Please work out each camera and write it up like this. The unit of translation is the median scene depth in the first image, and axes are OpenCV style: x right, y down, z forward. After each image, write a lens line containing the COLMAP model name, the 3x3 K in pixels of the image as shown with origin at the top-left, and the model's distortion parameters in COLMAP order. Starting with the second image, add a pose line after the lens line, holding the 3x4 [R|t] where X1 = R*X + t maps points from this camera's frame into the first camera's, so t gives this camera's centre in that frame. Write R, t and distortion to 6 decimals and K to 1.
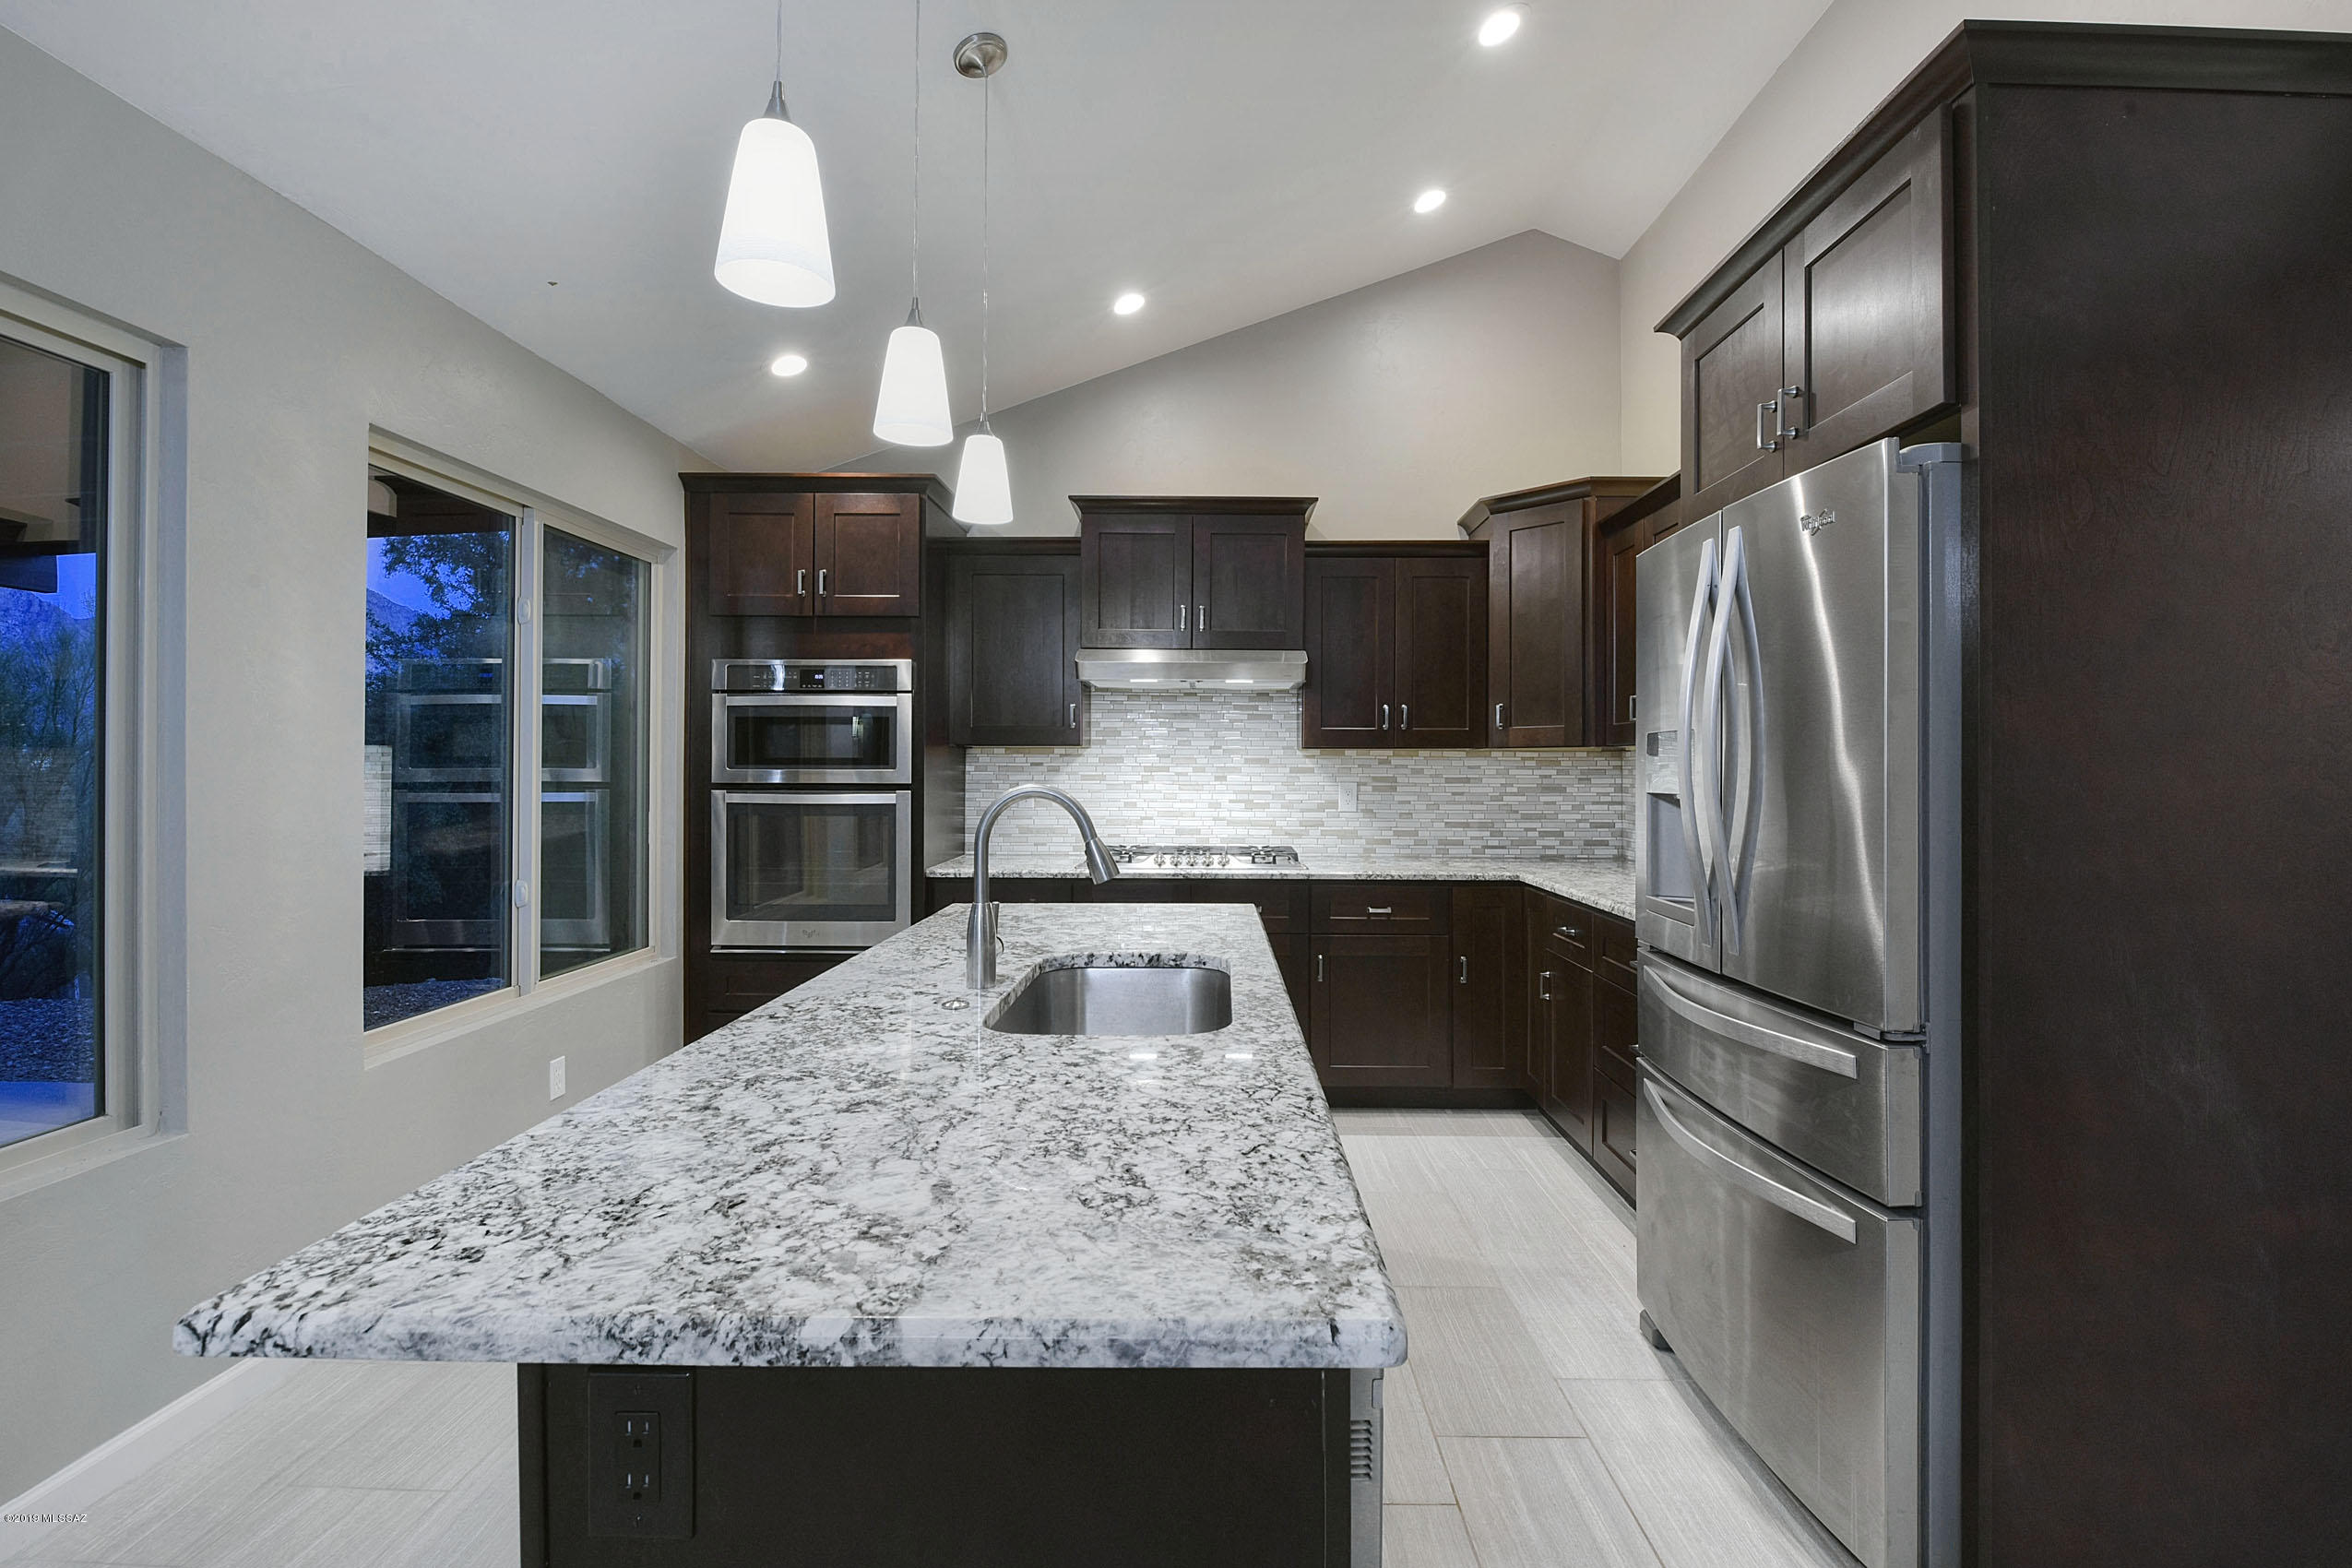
lens RADIAL K [[1061.4, 0, 1205.6], [0, 1061.4, 770.9], [0, 0, 1]] dist [0.001368, -0.008191]
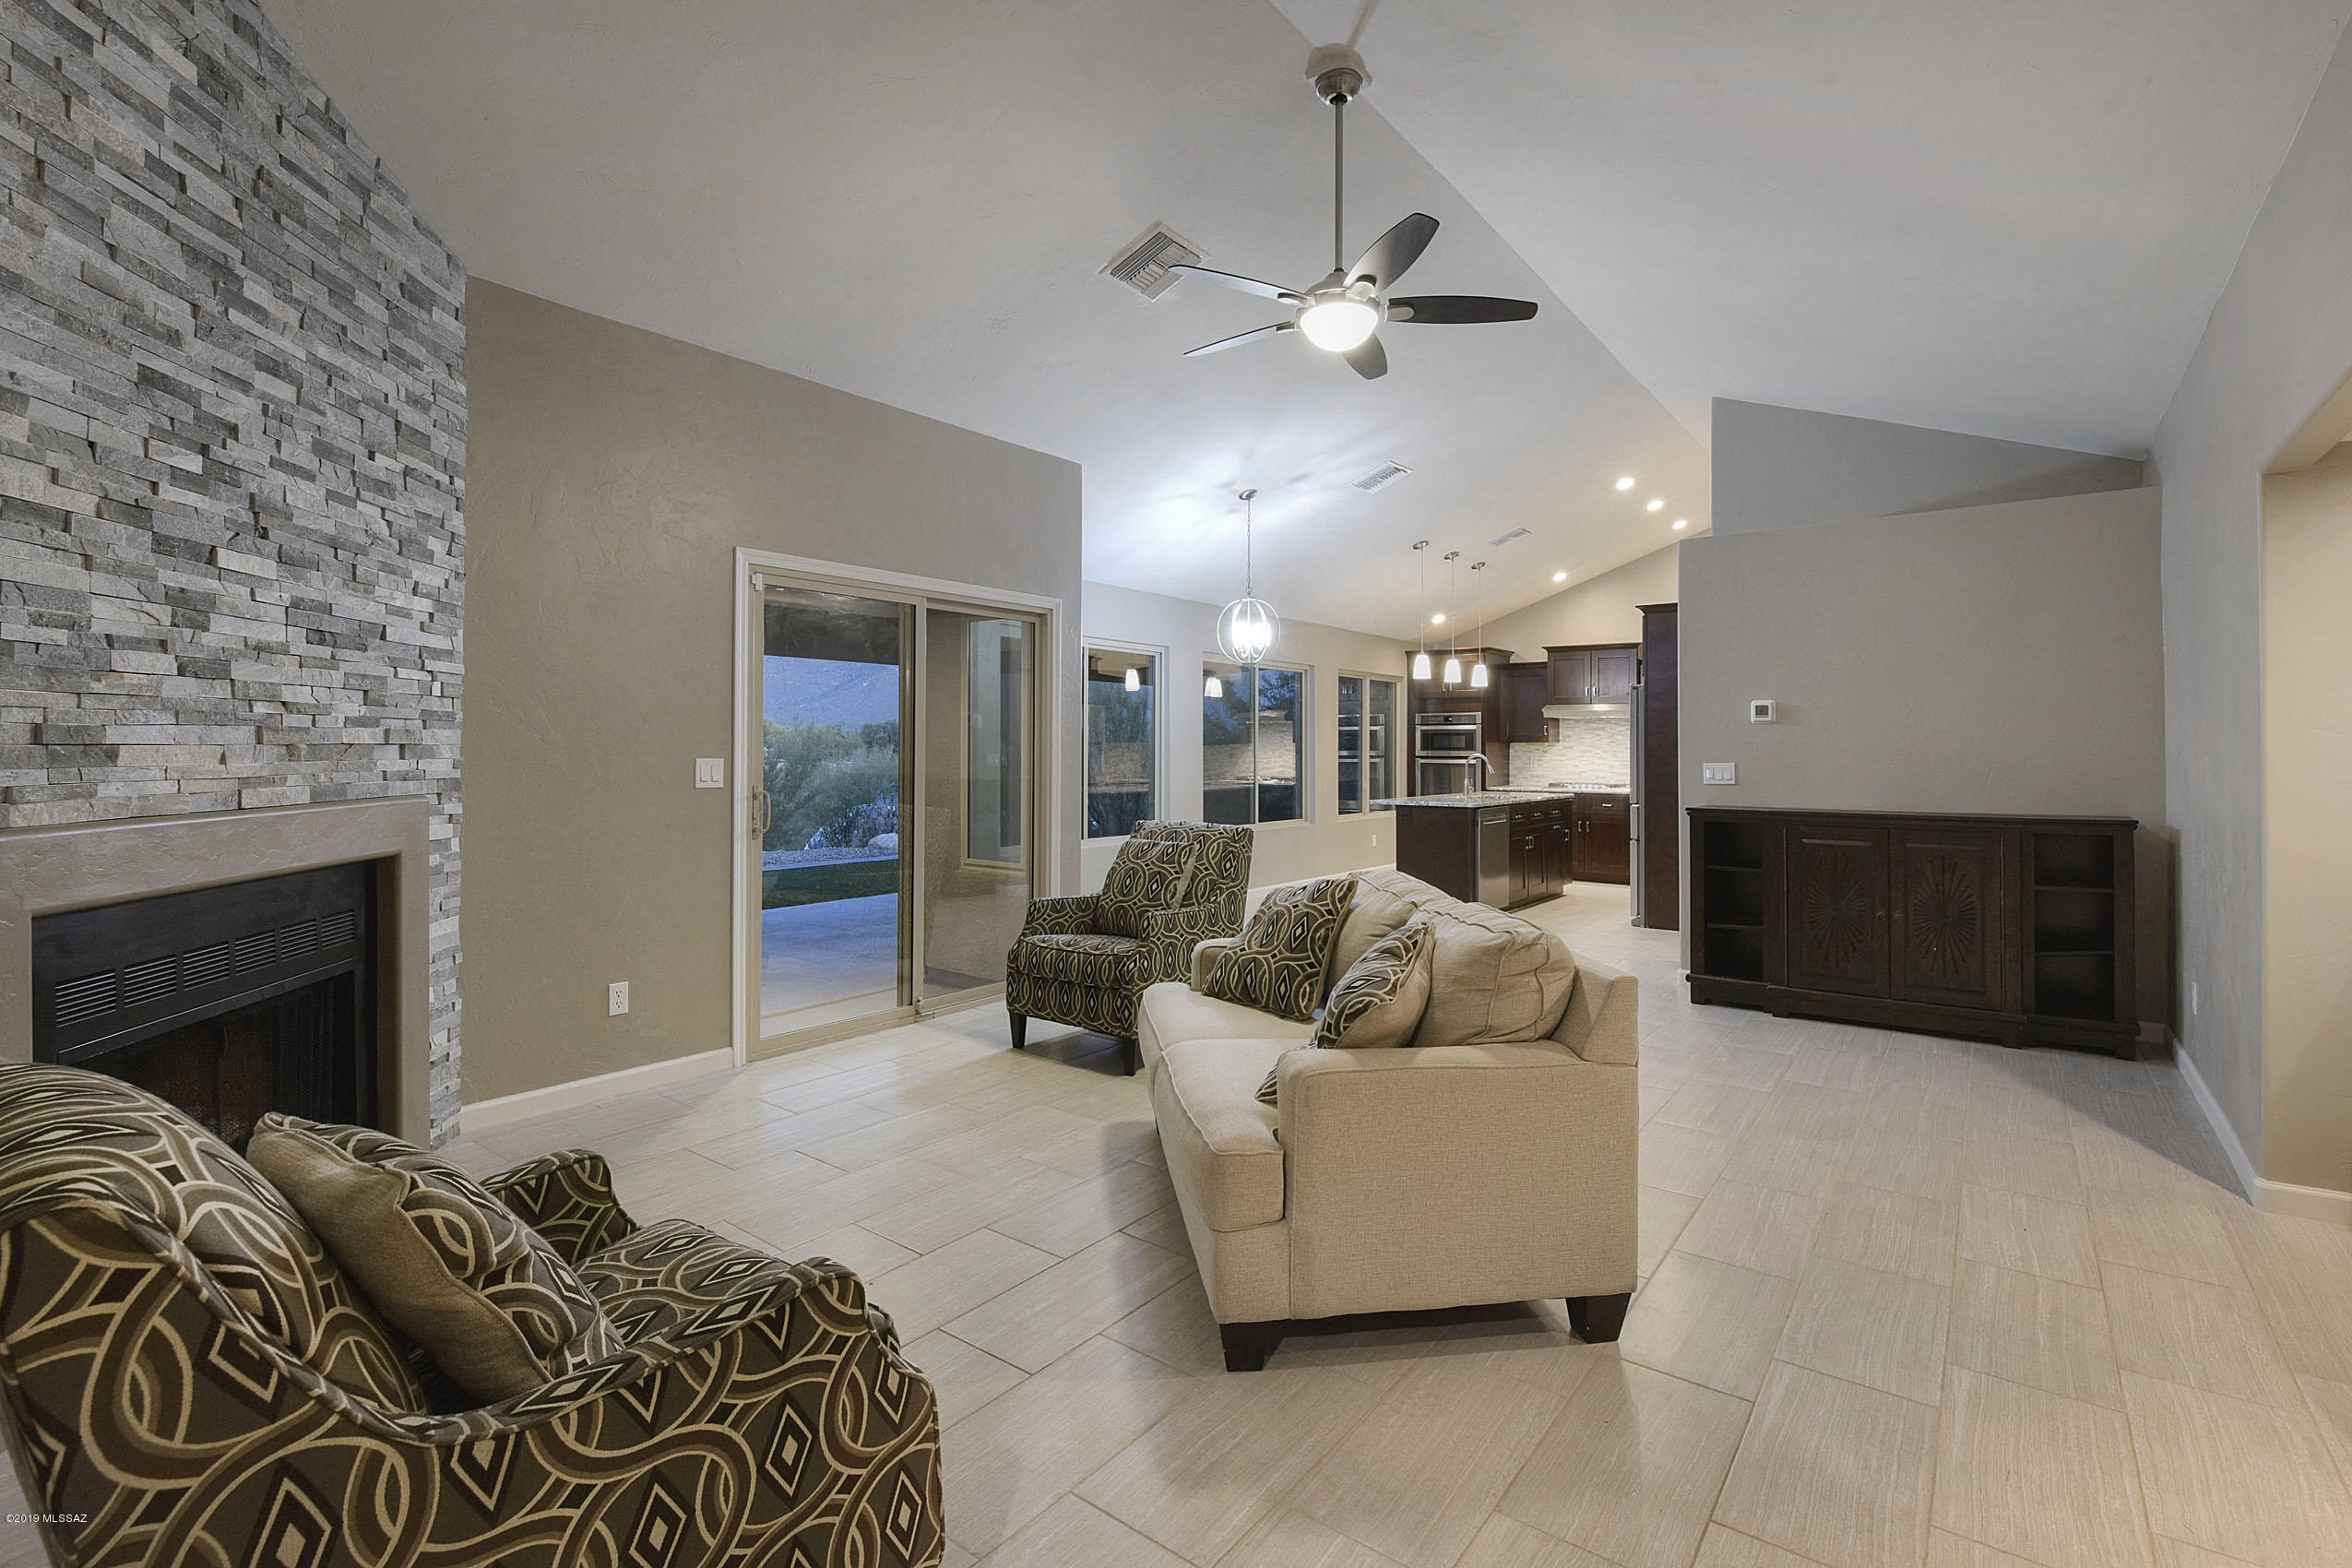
lens RADIAL K [[1028.2, 0, 1191.3], [0, 1028.2, 759.4], [0, 0, 1]] dist [-0.000698, -0.008606]
pose [[0.793009, 0.004154, -0.609196, 0.796893], [-0.001009, 0.999984, 0.005506, 0.005951], [0.609210, -0.003752, 0.793000, -1.681304]]
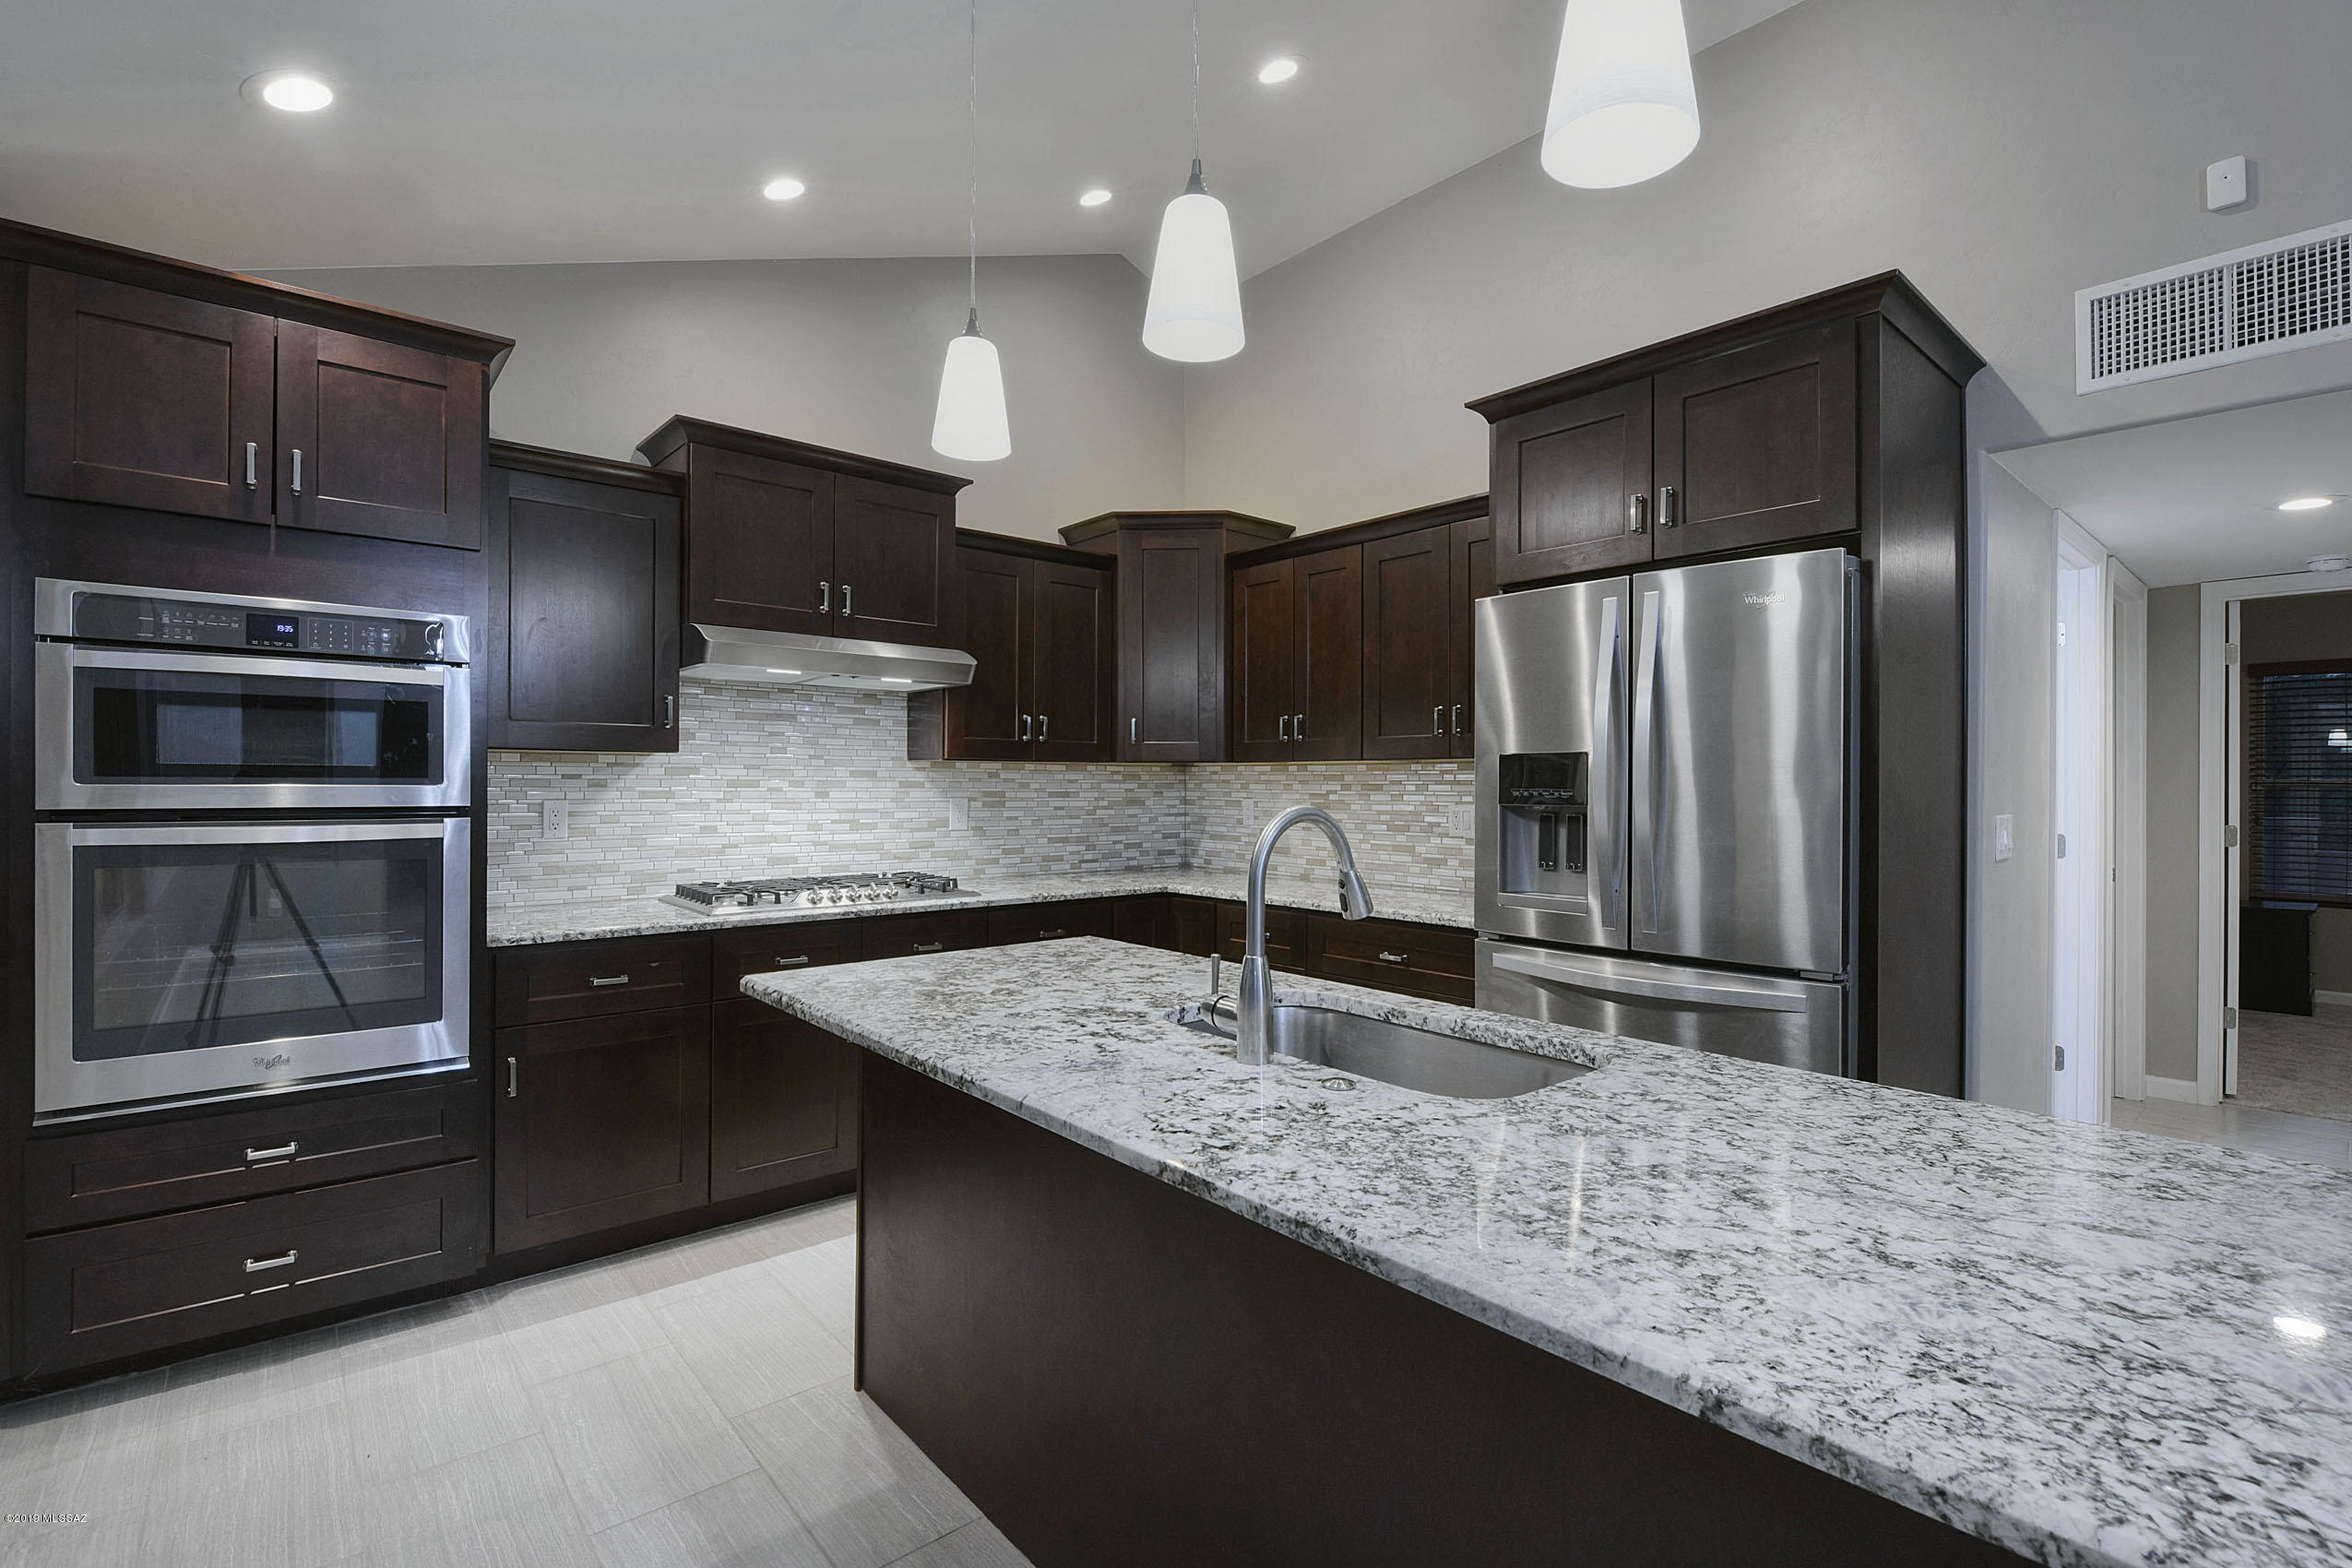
lens RADIAL K [[1061.7, 0, 1237.5], [0, 1061.7, 782.7], [0, 0, 1]] dist [0.001349, -0.008262]
pose [[0.737753, 0.000310, 0.675071, -0.369016], [-0.000923, 0.999999, 0.000550, -0.003490], [-0.675070, -0.001029, 0.737753, 0.204308]]
